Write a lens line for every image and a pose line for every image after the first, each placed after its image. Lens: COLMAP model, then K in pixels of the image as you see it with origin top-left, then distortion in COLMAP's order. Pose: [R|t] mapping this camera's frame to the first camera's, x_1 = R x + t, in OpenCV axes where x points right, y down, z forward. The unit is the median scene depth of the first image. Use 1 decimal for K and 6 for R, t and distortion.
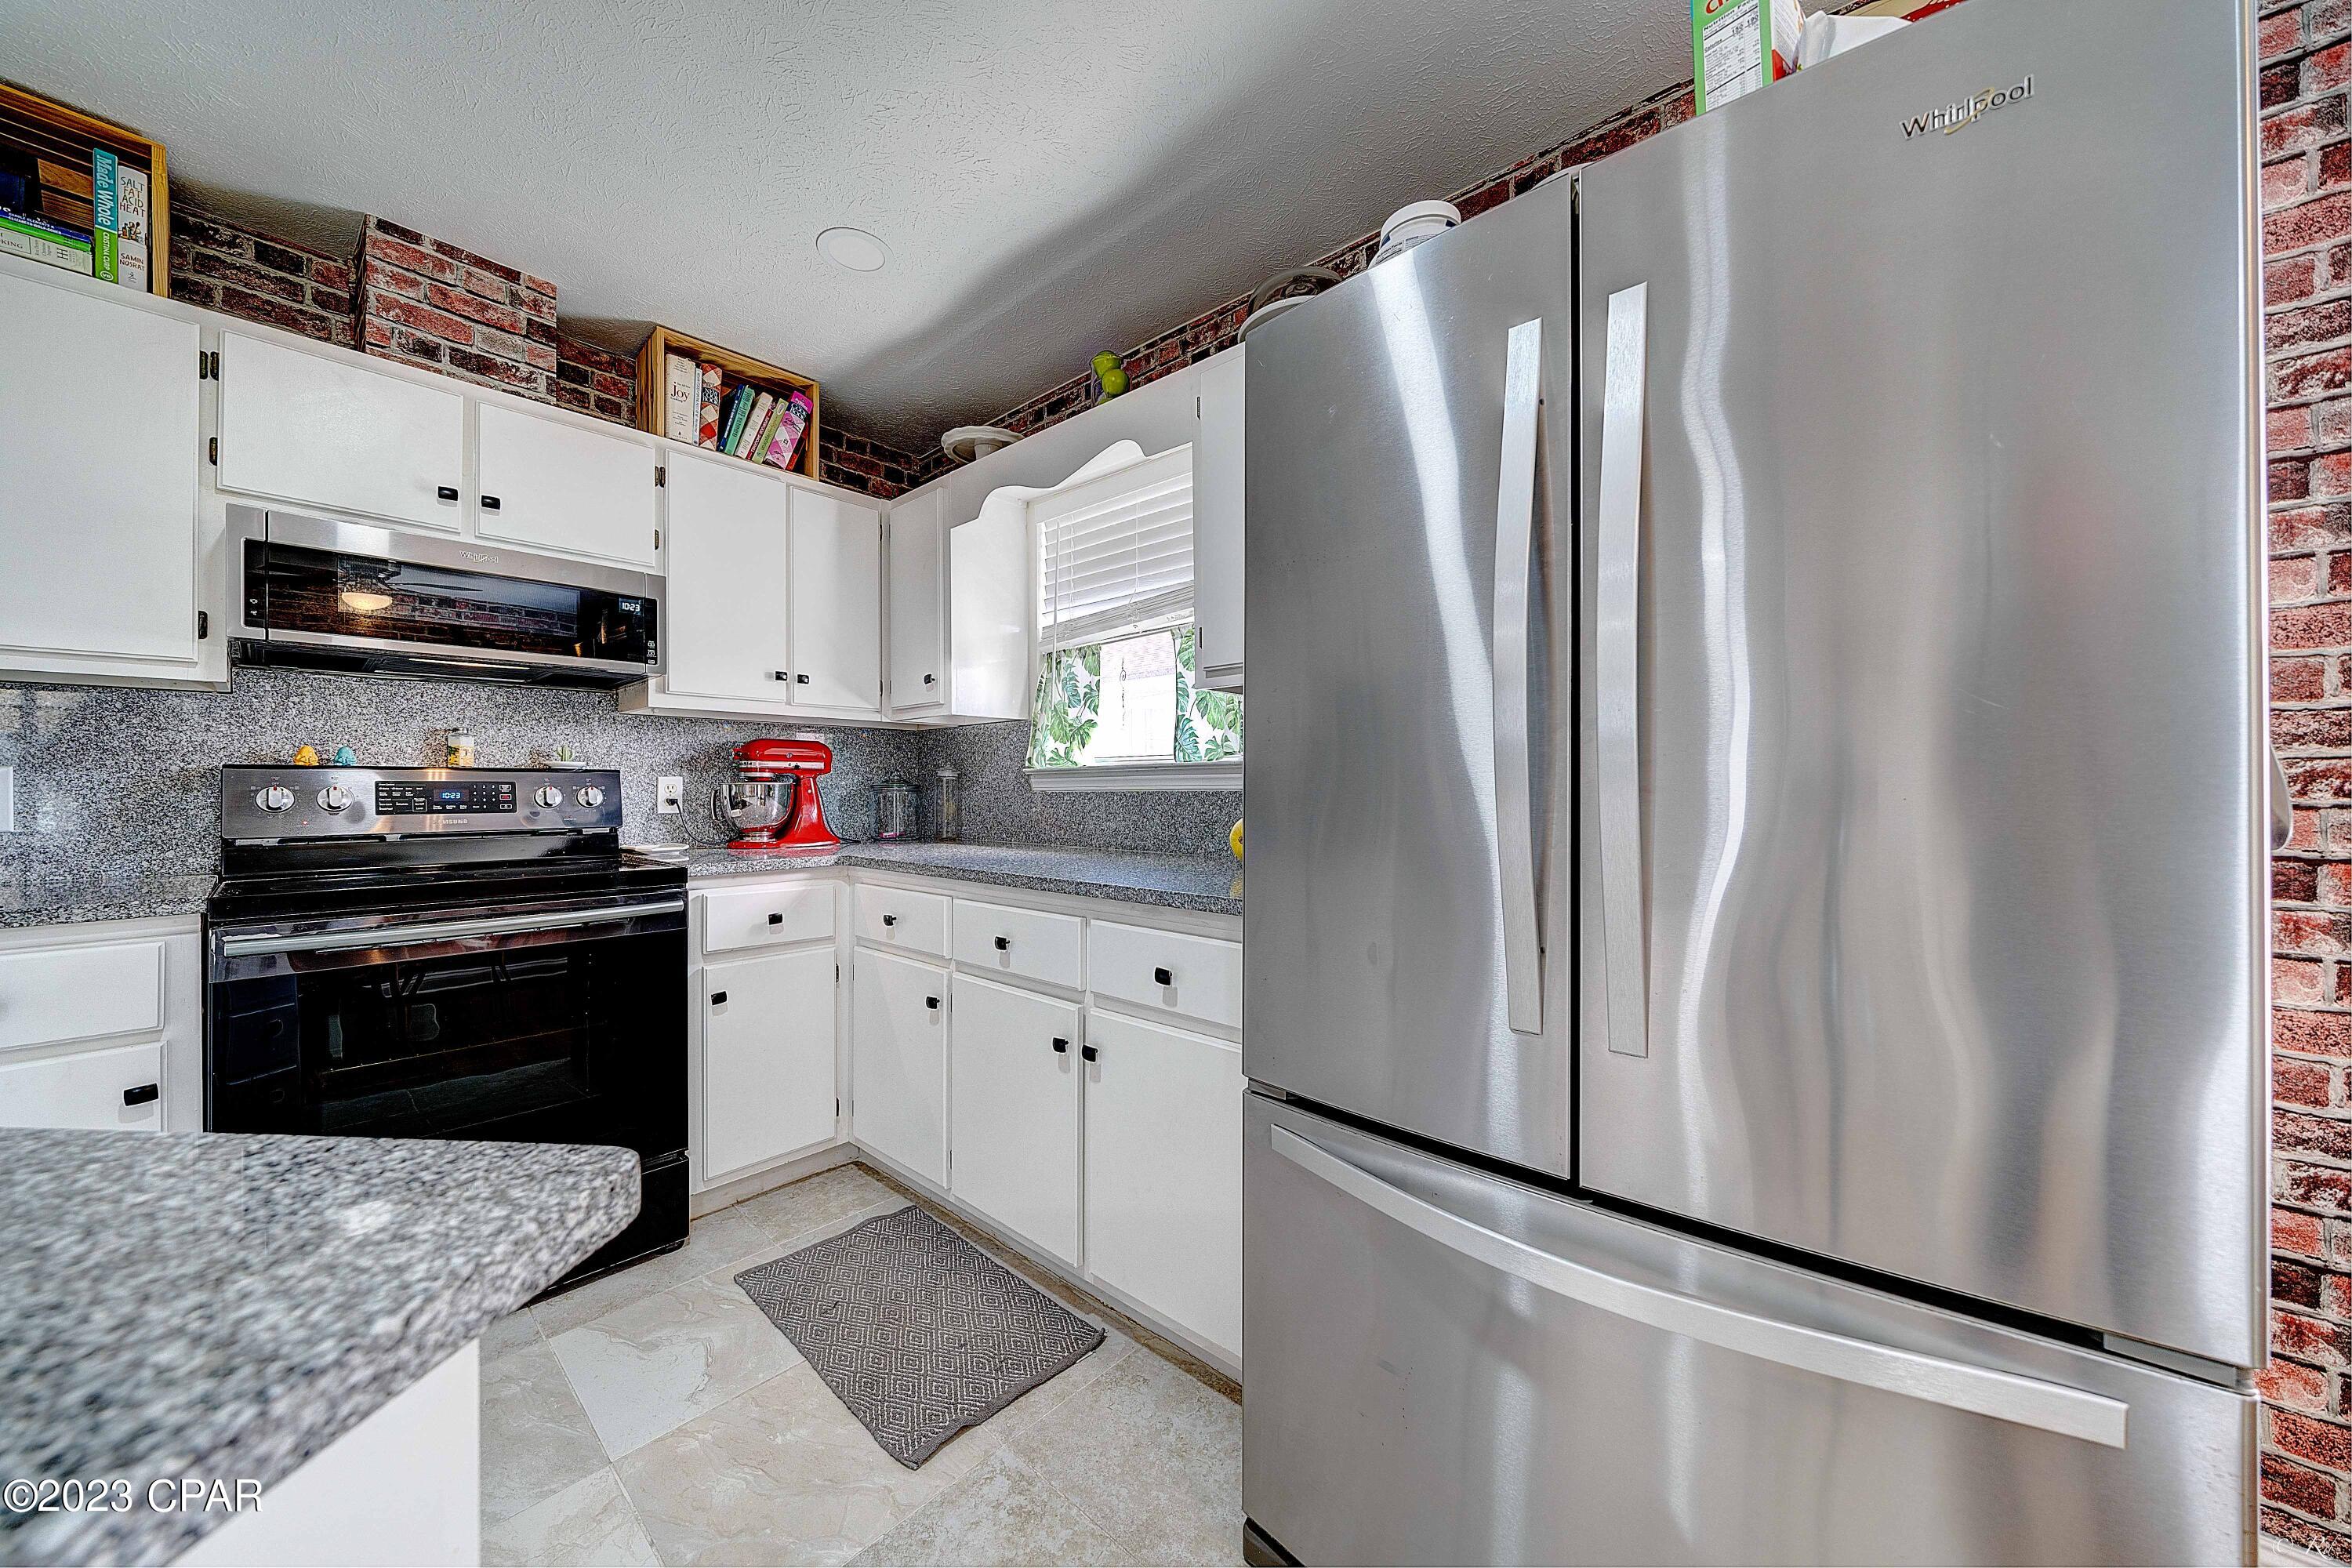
lens RADIAL K [[800.6, 0, 1173.7], [0, 800.6, 784.0], [0, 0, 1]] dist [-0.006662, -0.000167]
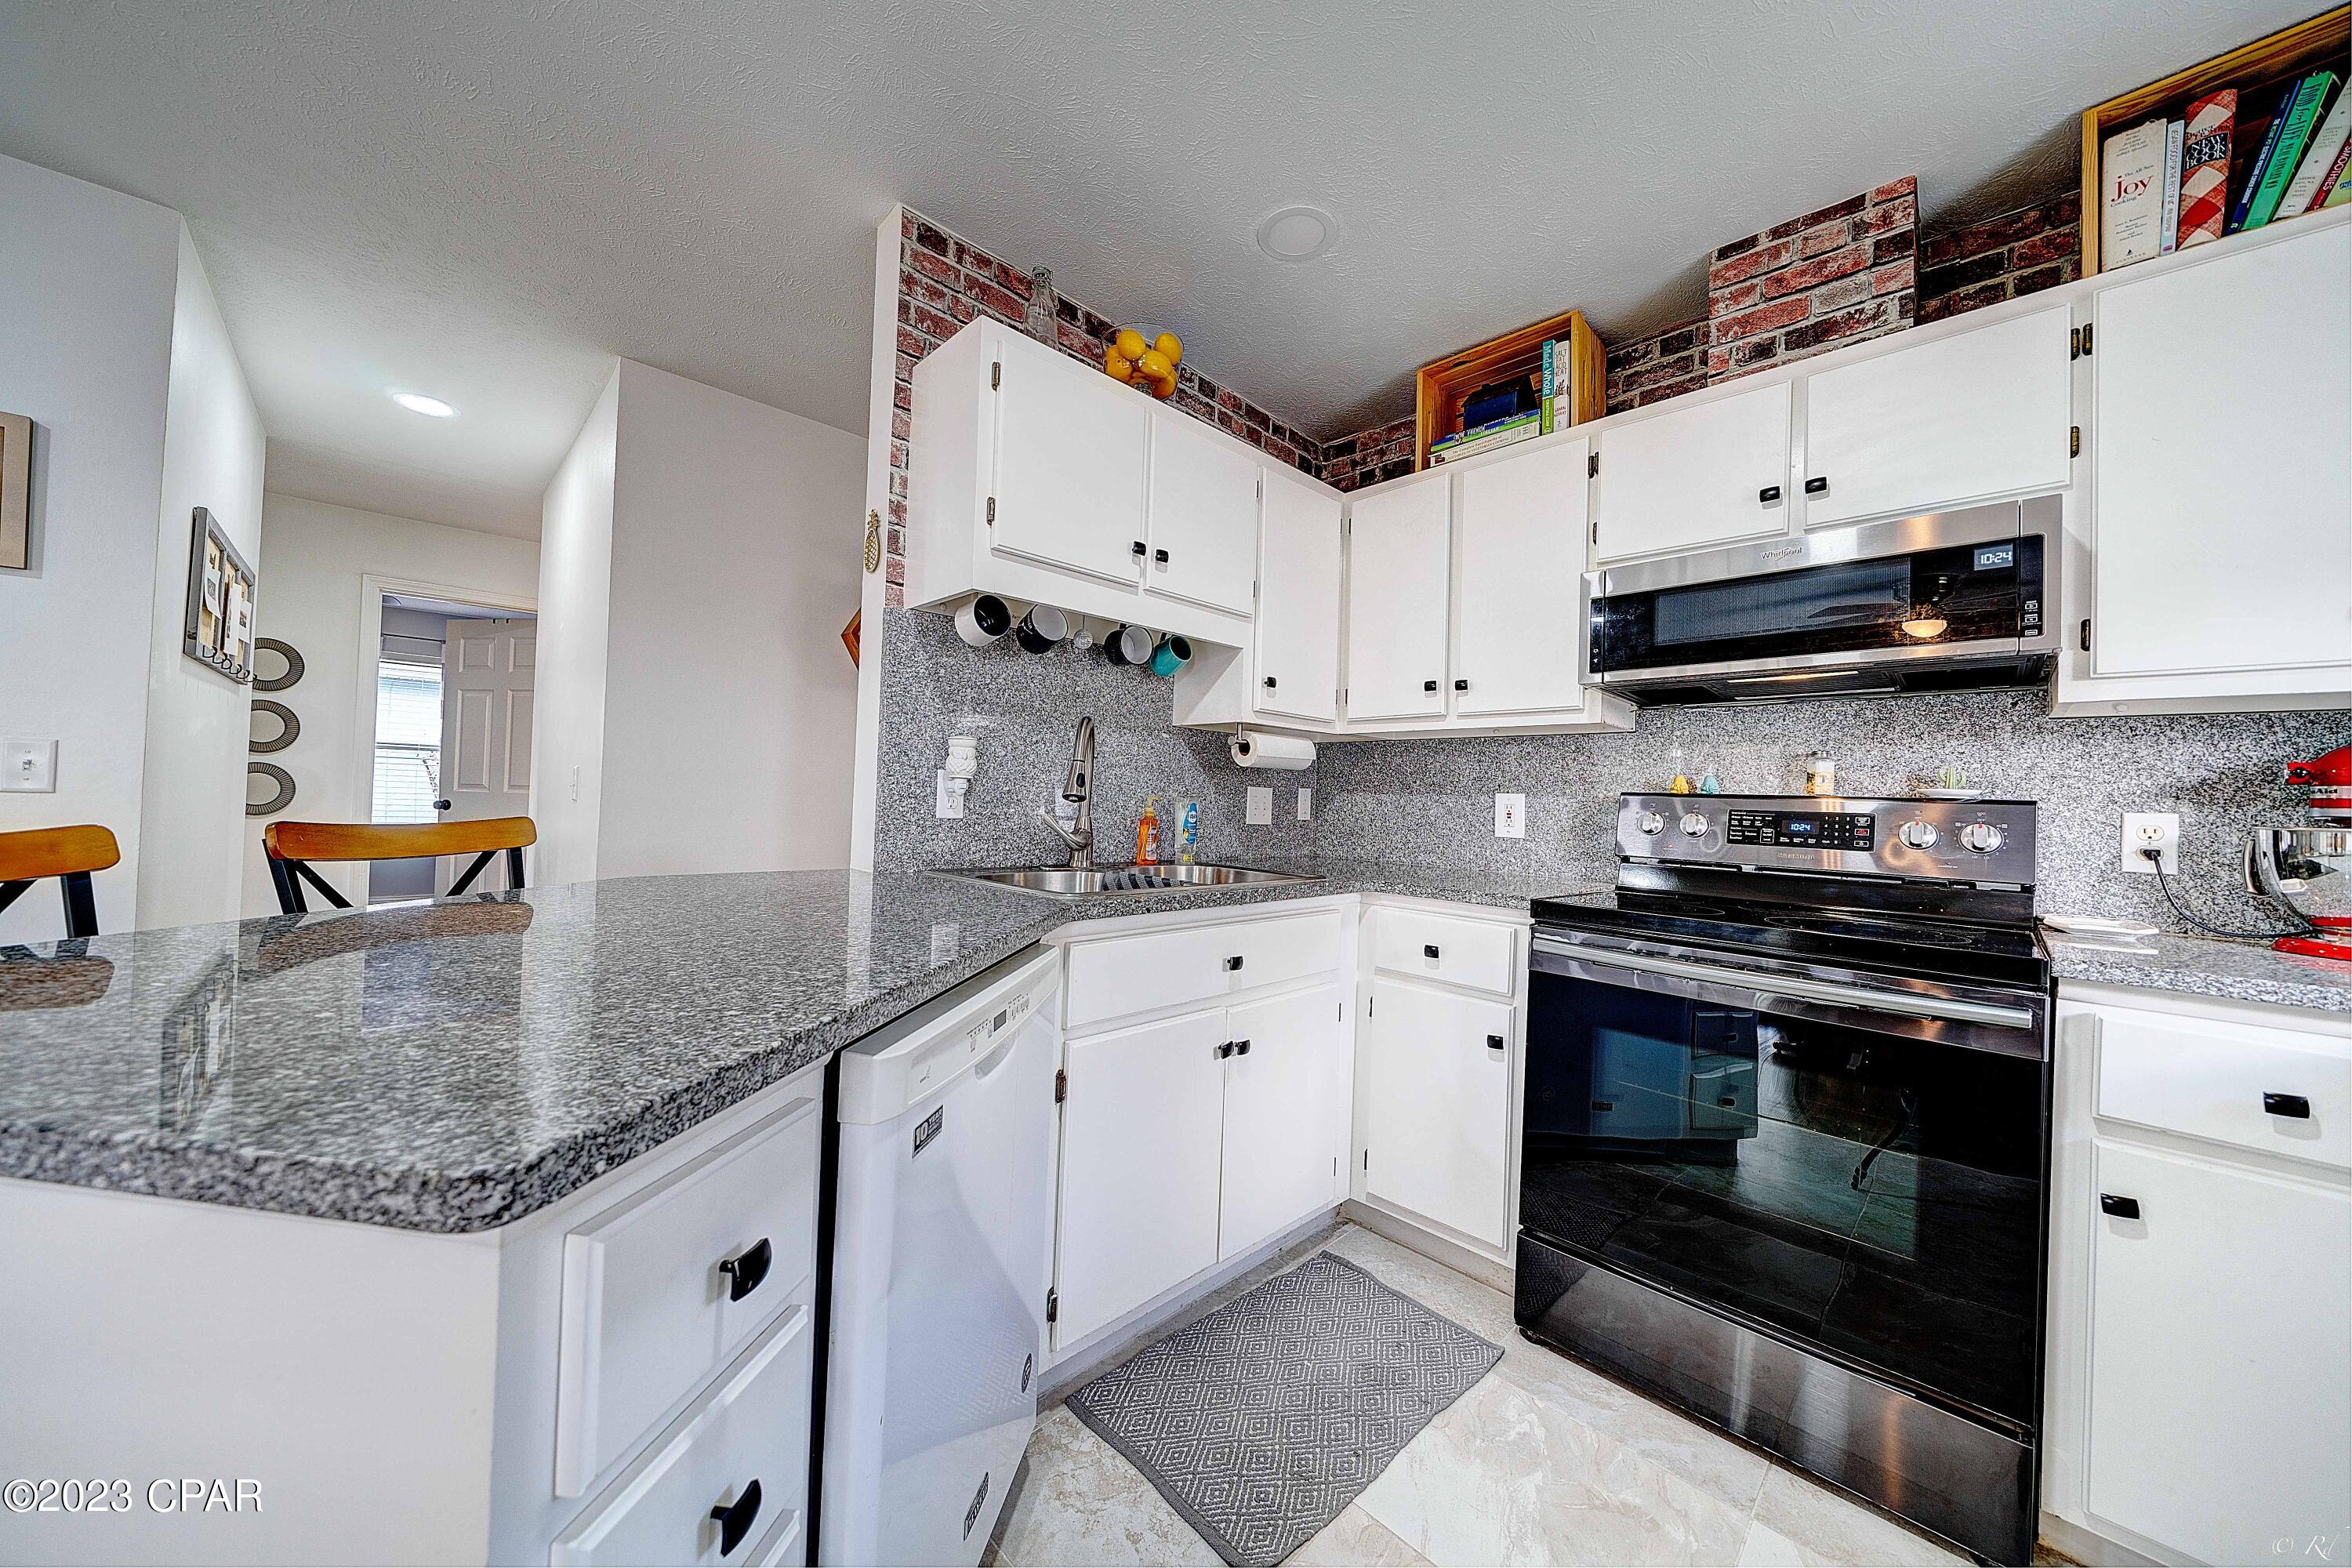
lens RADIAL K [[800.6, 0, 1173.7], [0, 800.6, 784.0], [0, 0, 1]] dist [-0.006662, -0.000167]
pose [[-0.077630, -0.016313, -0.996849, 0.035562], [-0.030258, 0.999444, -0.013999, -0.000423], [0.996523, 0.029075, -0.078081, 0.325958]]
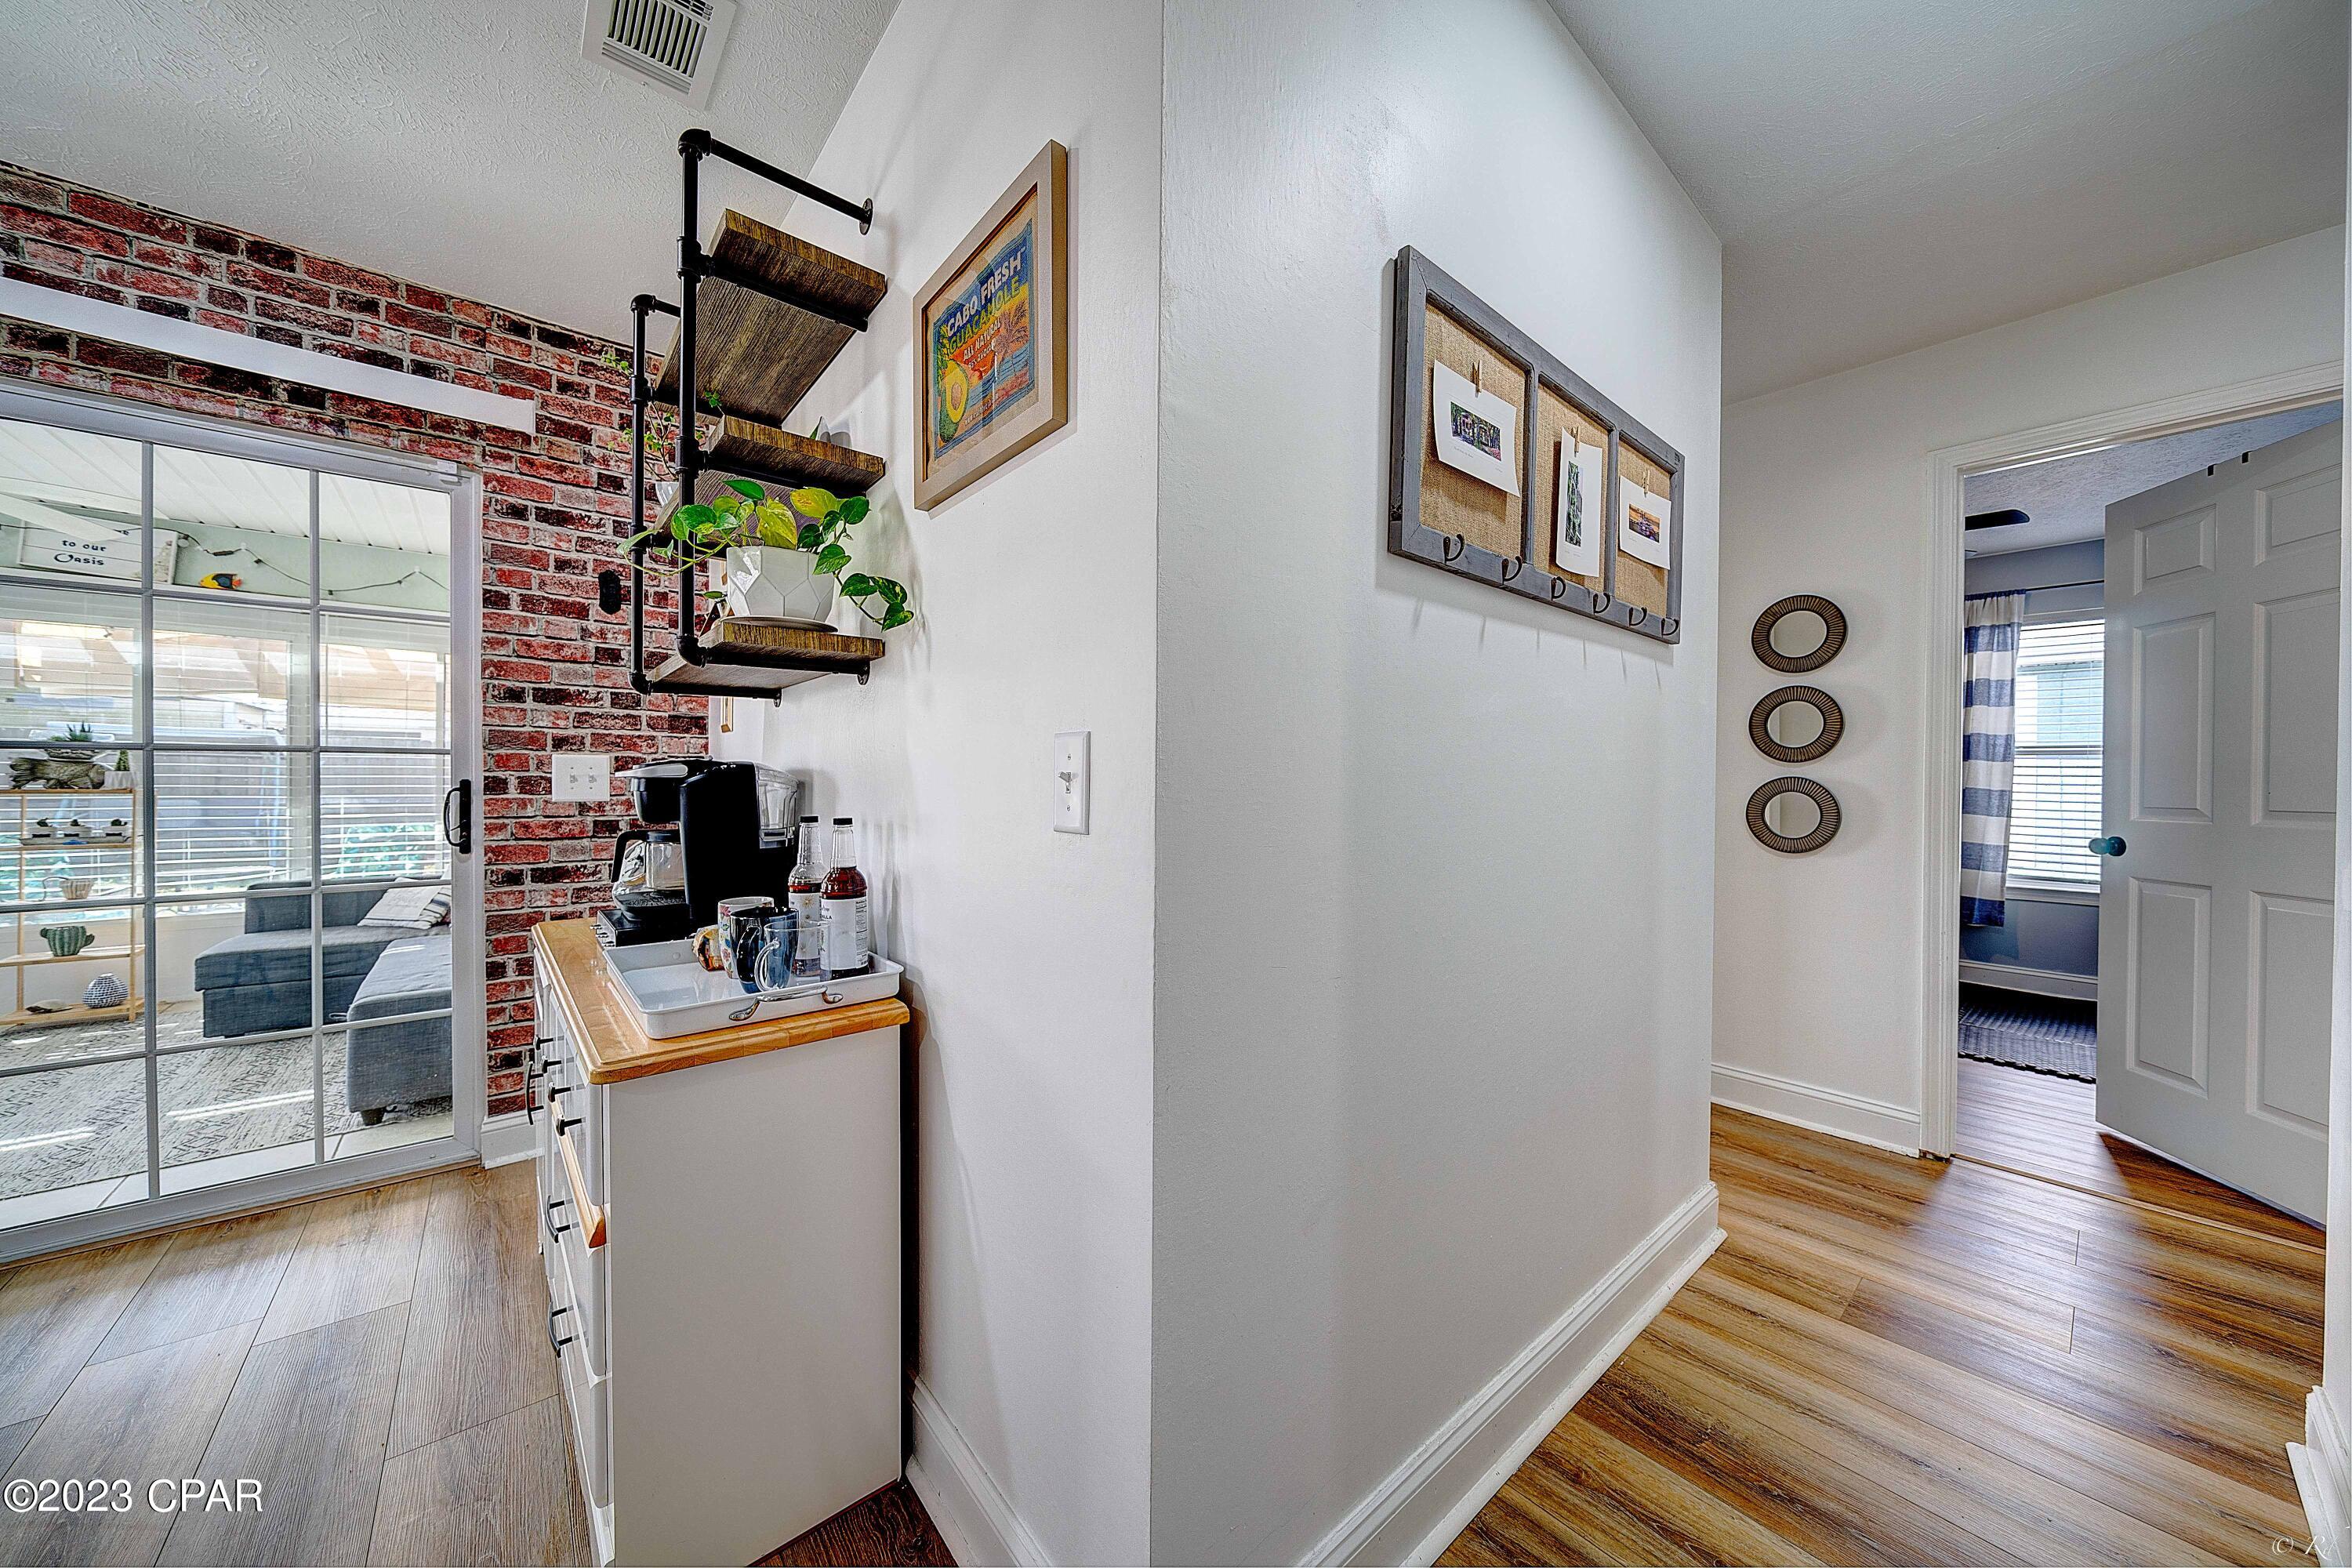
lens RADIAL K [[800.6, 0, 1173.7], [0, 800.6, 784.0], [0, 0, 1]] dist [-0.006662, -0.000167]
pose [[-0.988539, -0.007026, 0.150803, -0.747674], [-0.006427, 0.999969, 0.004457, -0.000431], [-0.150830, 0.003437, -0.988554, -0.432163]]
